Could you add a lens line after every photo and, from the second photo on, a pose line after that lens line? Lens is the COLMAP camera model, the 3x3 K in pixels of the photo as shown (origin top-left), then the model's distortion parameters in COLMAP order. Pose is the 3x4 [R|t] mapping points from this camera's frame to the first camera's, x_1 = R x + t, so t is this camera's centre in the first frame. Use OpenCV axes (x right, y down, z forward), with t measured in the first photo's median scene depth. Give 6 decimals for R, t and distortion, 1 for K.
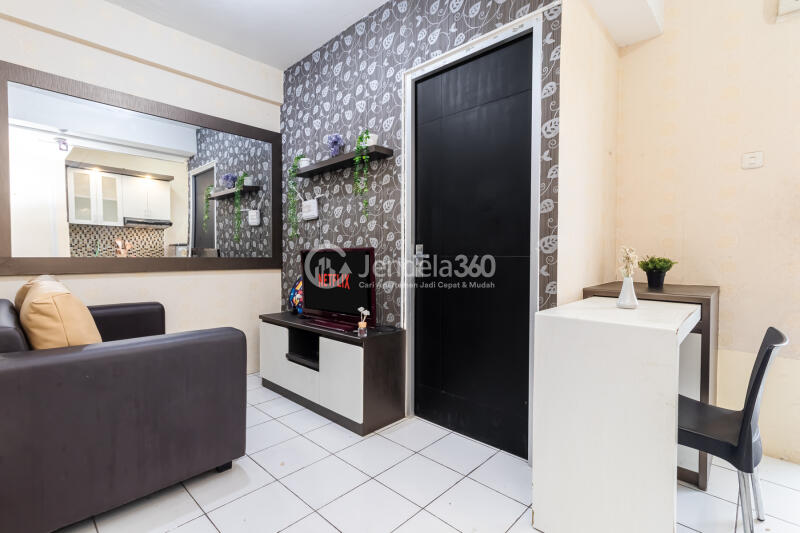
lens RADIAL K [[375.3, 0, 408.7], [0, 375.3, 265.2], [0, 0, 1]] dist [0.008278, 0.000801]
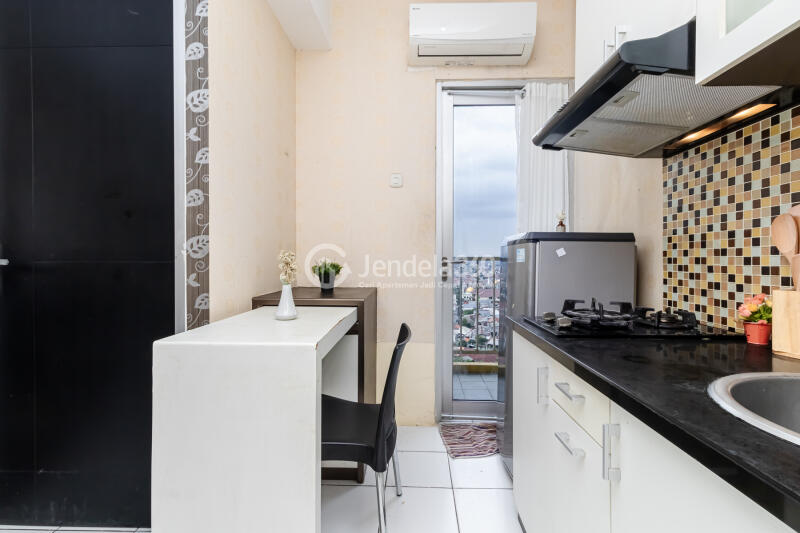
lens RADIAL K [[375.3, 0, 401.0], [0, 375.3, 264.5], [0, 0, 1]] dist [0.008278, 0.000801]
pose [[0.756483, -0.008772, 0.653954, 0.136974], [0.016558, 0.999846, -0.005741, -0.004550], [-0.653804, 0.015171, 0.756512, 0.094629]]
